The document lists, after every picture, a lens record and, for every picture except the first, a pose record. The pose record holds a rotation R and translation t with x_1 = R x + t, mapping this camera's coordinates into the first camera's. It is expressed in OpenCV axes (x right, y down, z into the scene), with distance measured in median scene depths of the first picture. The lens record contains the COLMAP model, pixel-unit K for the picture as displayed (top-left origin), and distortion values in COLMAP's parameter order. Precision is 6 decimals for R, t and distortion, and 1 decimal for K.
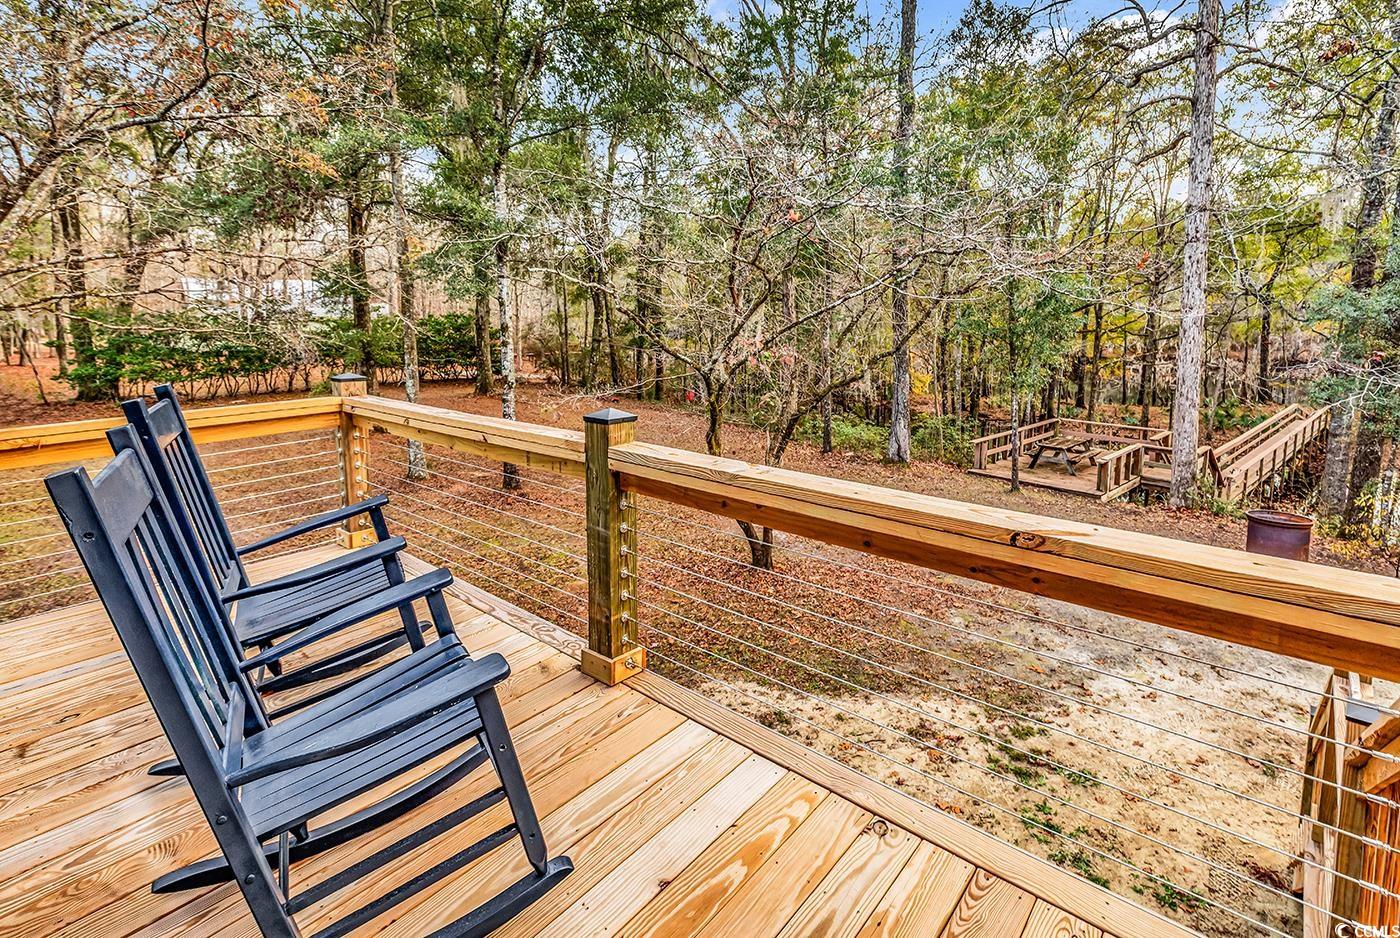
lens RADIAL K [[666.5, 0, 723.9], [0, 666.5, 433.0], [0, 0, 1]] dist [-0.004203, -0.000421]
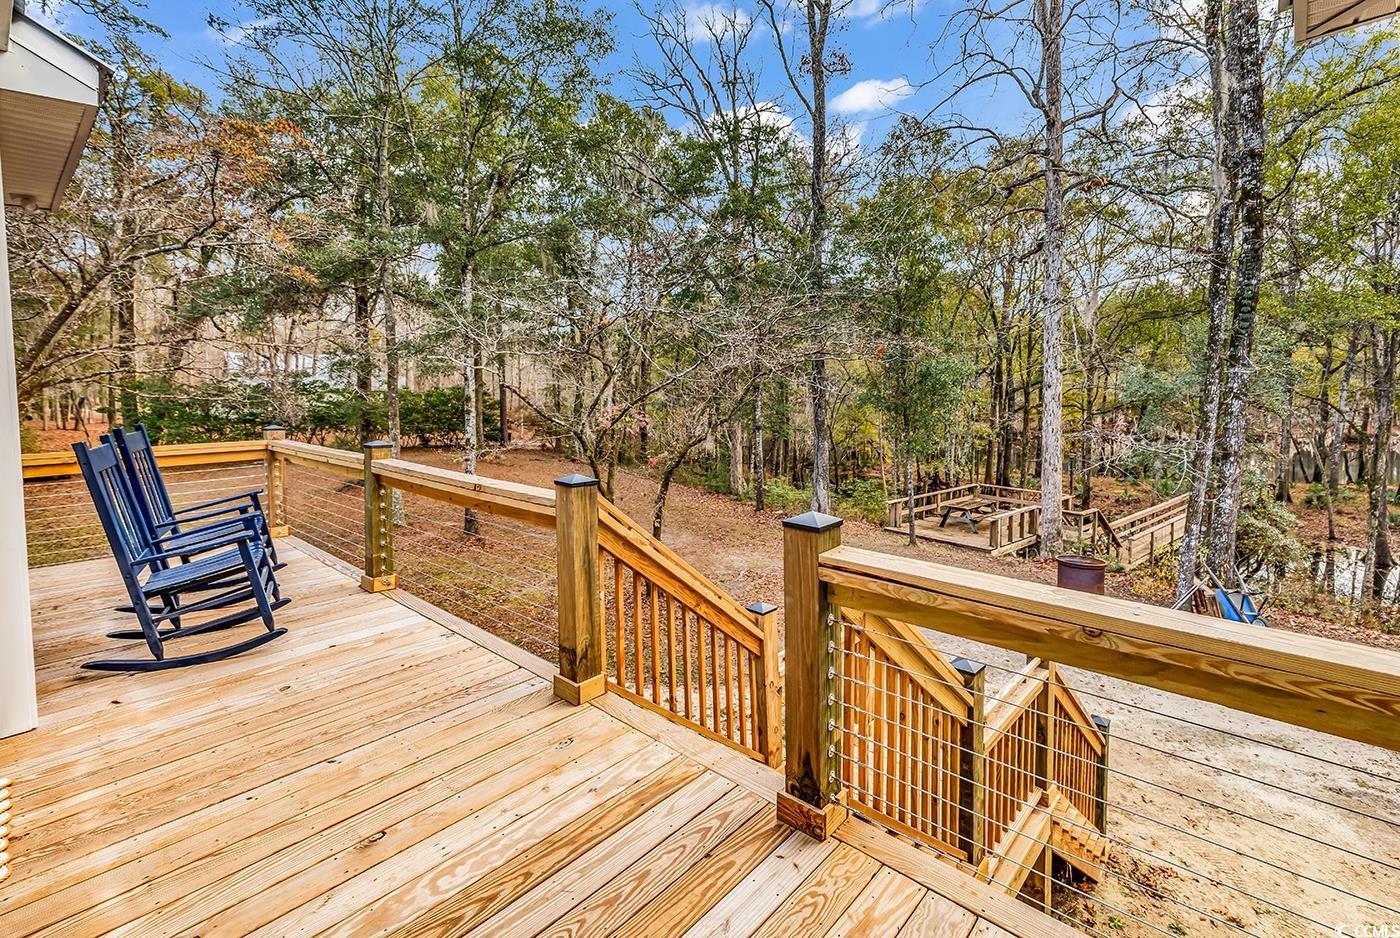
lens RADIAL K [[642.4, 0, 702.8], [0, 642.4, 461.2], [0, 0, 1]] dist [0.000919, -0.000101]
pose [[0.999165, 0.010427, -0.039502, 0.116954], [-0.012891, 0.997953, -0.062633, 0.017630], [0.038768, 0.063090, 0.997255, -0.107508]]
